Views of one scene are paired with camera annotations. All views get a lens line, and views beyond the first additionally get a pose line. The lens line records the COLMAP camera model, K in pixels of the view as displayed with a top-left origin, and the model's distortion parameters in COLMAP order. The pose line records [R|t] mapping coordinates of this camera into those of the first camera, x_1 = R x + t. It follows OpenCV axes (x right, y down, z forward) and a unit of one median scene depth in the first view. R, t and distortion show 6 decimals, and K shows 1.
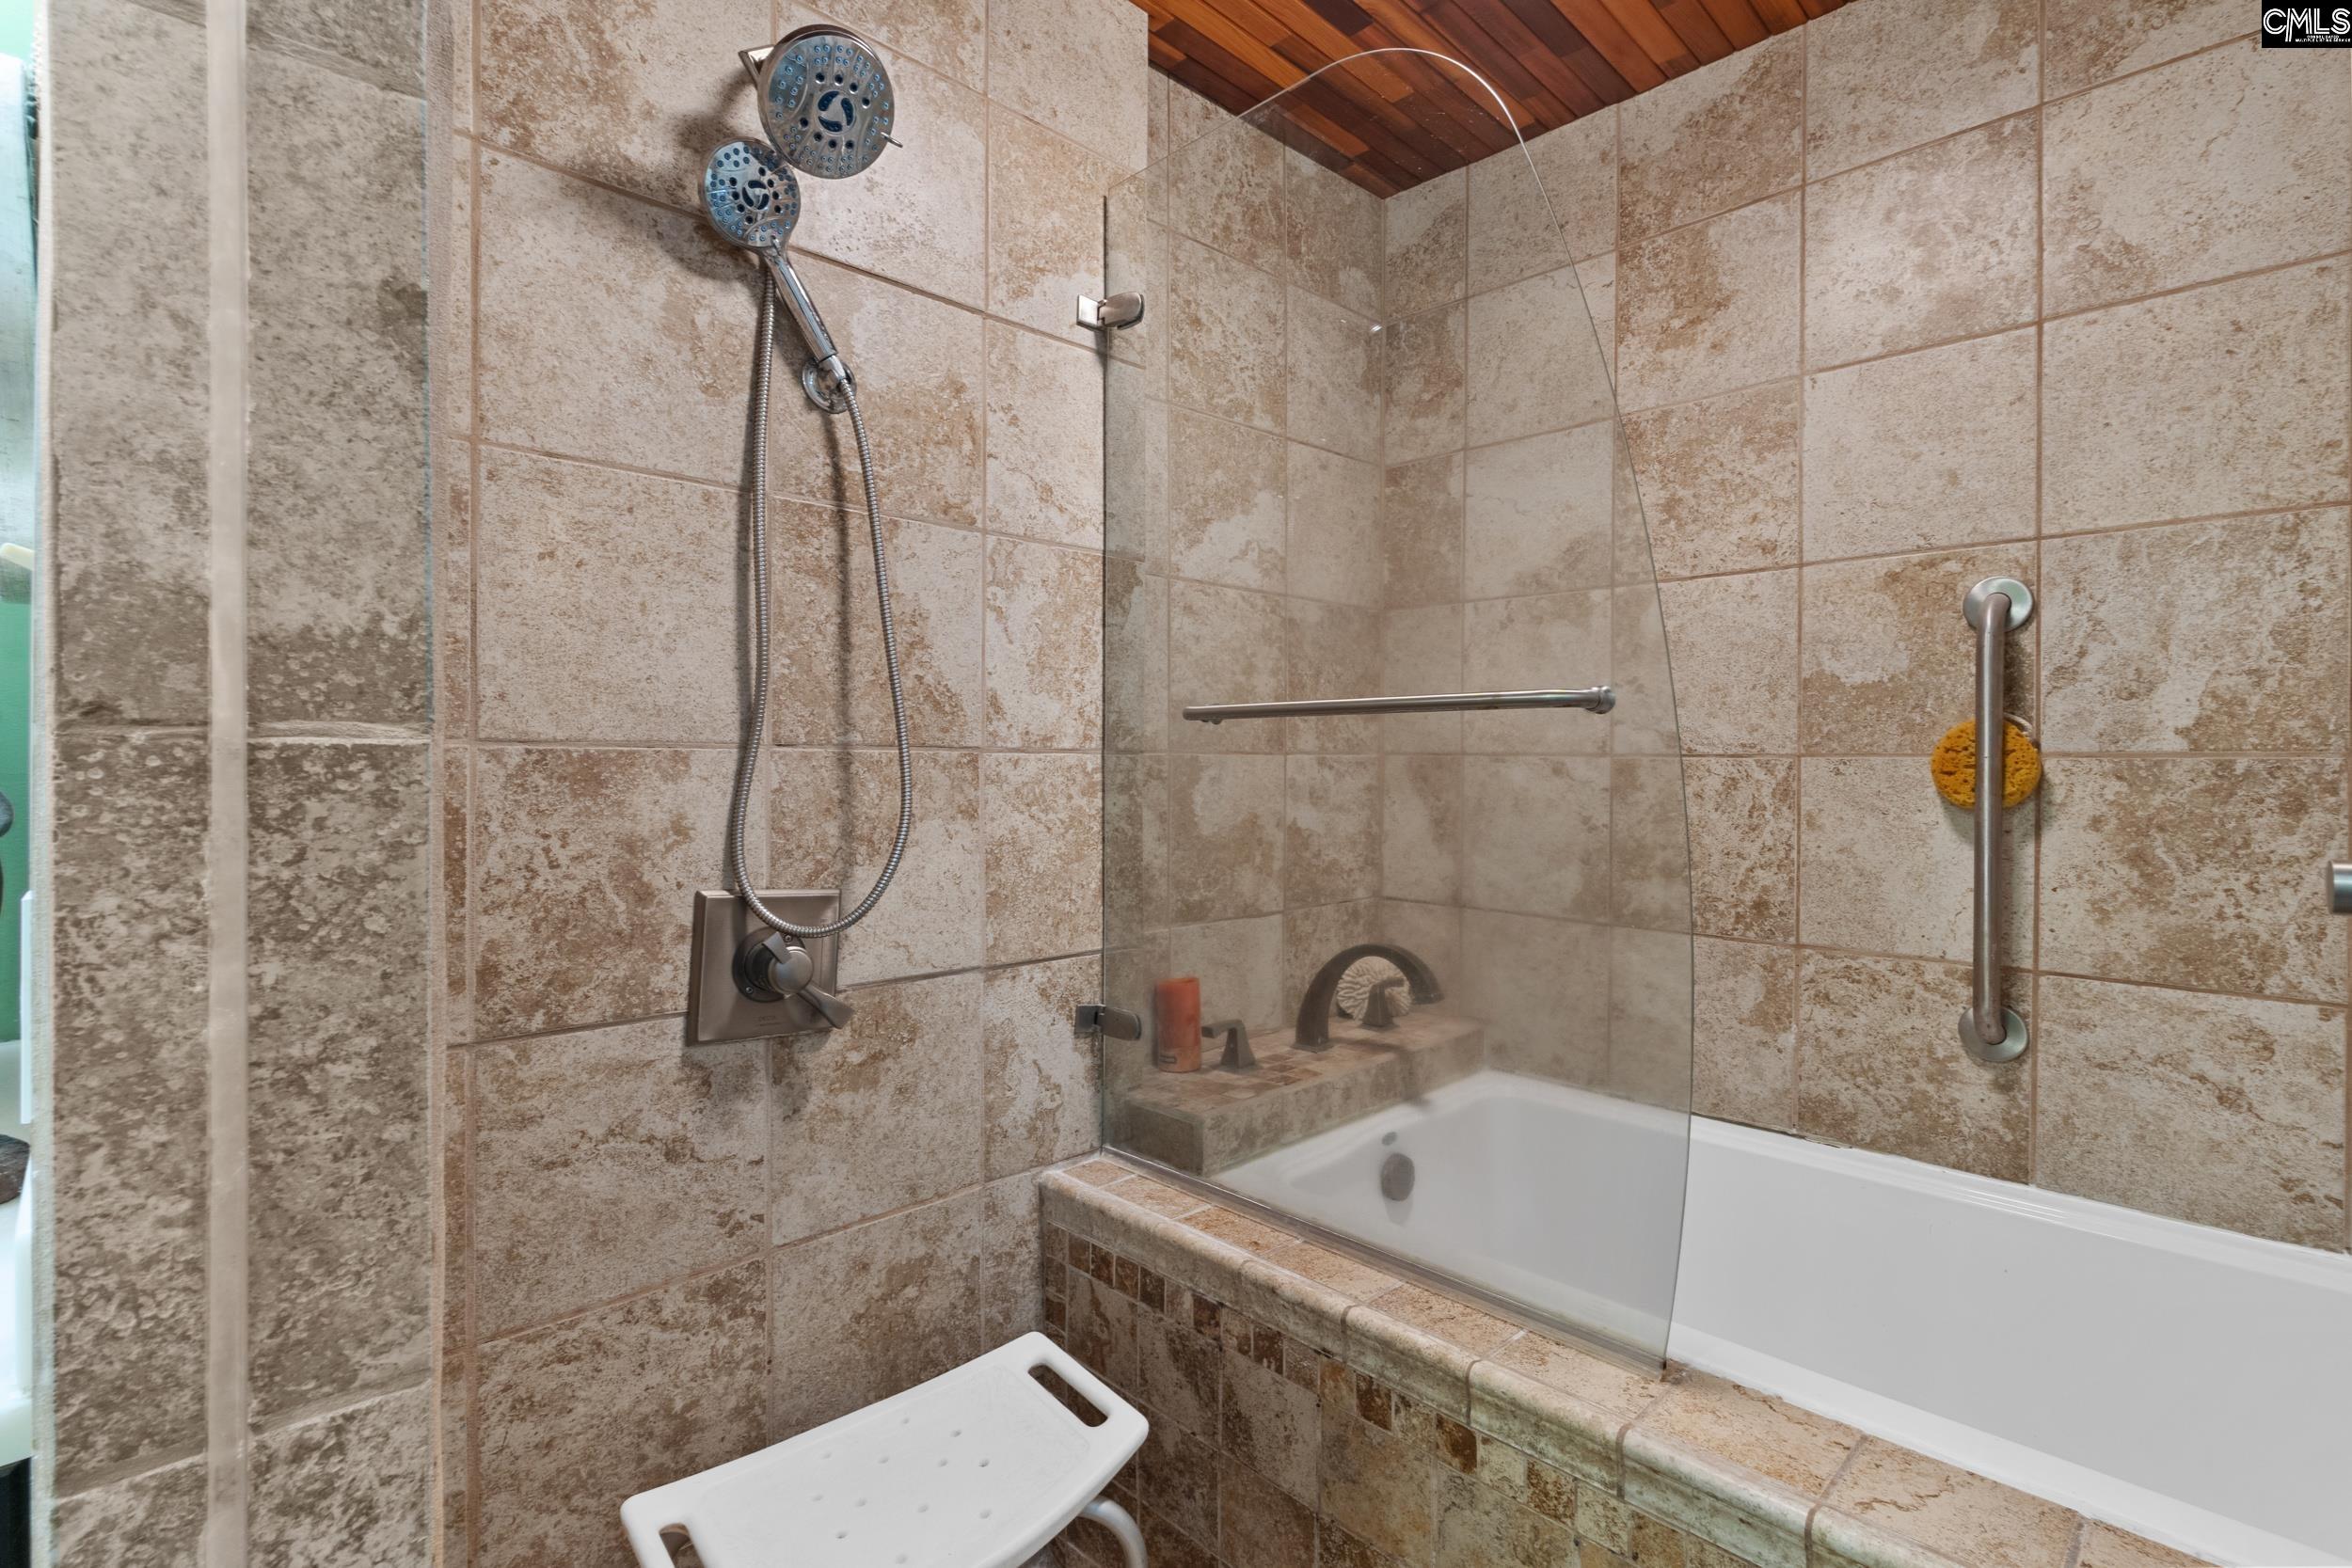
lens RADIAL K [[1084.9, 0, 1172.8], [0, 1084.9, 783.1], [0, 0, 1]] dist [-0.007367, 0.000660]
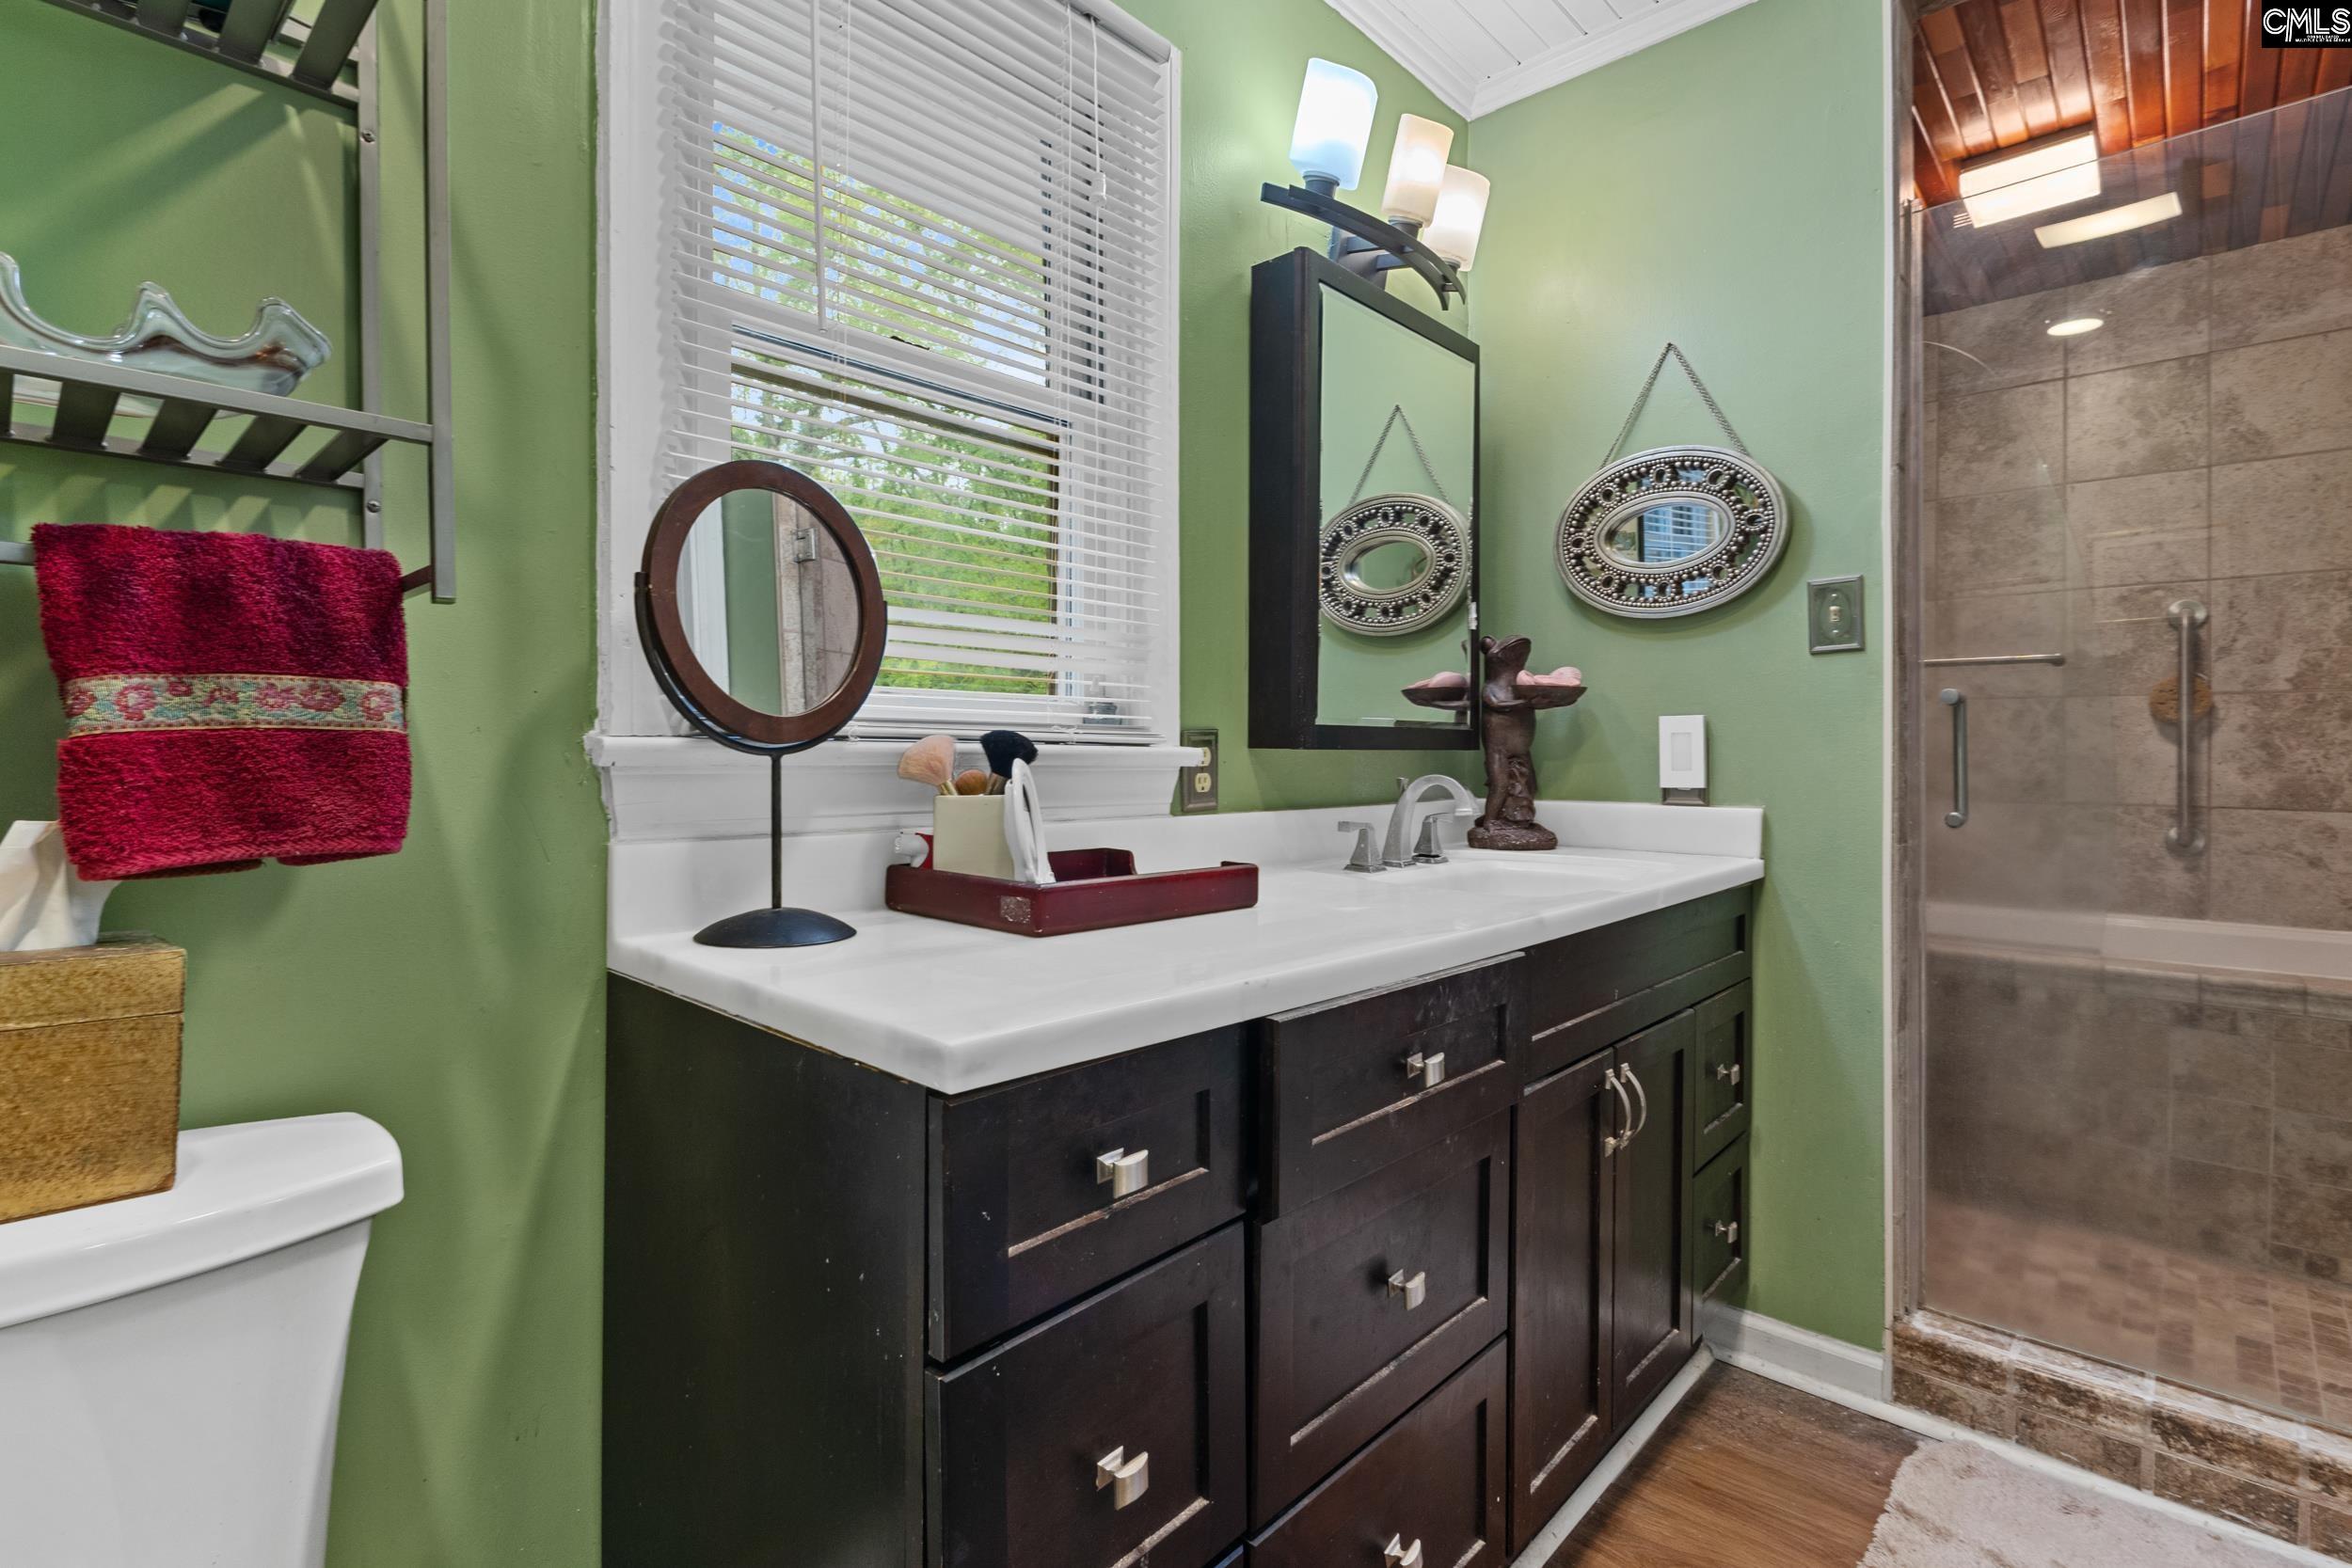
lens RADIAL K [[1084.9, 0, 1180.2], [0, 1084.9, 764.9], [0, 0, 1]] dist [-0.007367, 0.000660]
pose [[0.999172, -0.000626, 0.040678, -1.096361], [0.000754, 0.999995, -0.003134, 0.105176], [-0.040676, 0.003163, 0.999167, -0.830532]]
